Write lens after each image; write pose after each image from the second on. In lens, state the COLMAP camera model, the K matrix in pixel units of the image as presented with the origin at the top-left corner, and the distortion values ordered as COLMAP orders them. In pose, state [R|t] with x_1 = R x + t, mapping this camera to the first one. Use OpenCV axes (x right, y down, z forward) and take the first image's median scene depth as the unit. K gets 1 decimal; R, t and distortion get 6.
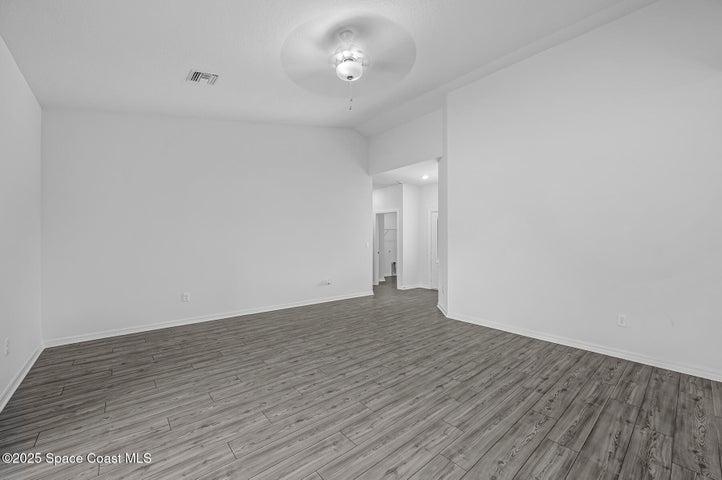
lens RADIAL K [[294.0, 0, 361.0], [0, 294.0, 240.9], [0, 0, 1]] dist [0.002749, 0.000280]
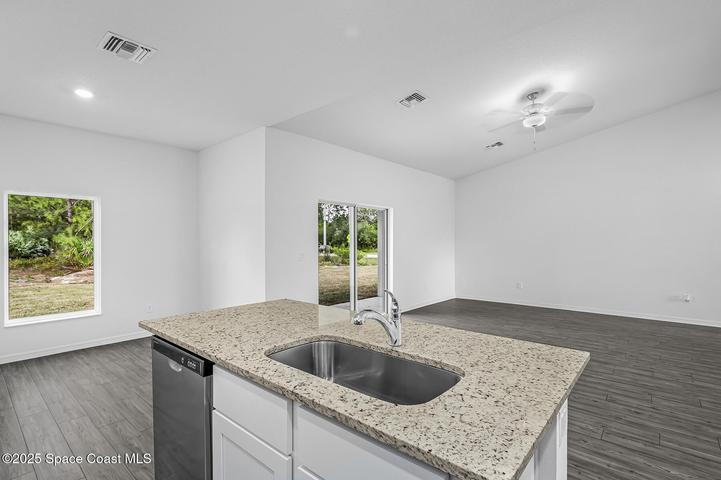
lens RADIAL K [[338.2, 0, 359.3], [0, 338.2, 241.5], [0, 0, 1]] dist [-0.003254, -0.000377]
pose [[0.143892, -0.002203, -0.989591, 1.370738], [0.002297, 0.999996, -0.001893, -0.032037], [0.989591, -0.002001, 0.143897, -0.023315]]
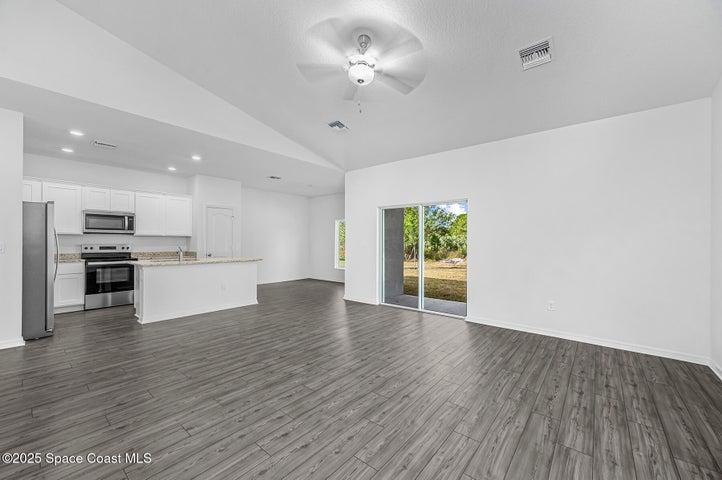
lens RADIAL K [[294.0, 0, 362.0], [0, 294.0, 240.9], [0, 0, 1]] dist [0.002749, 0.000280]
pose [[-0.986250, -0.009524, -0.164985, 0.124364], [-0.009131, 0.999953, -0.003146, 0.001050], [0.165007, -0.001596, -0.986291, 1.972730]]
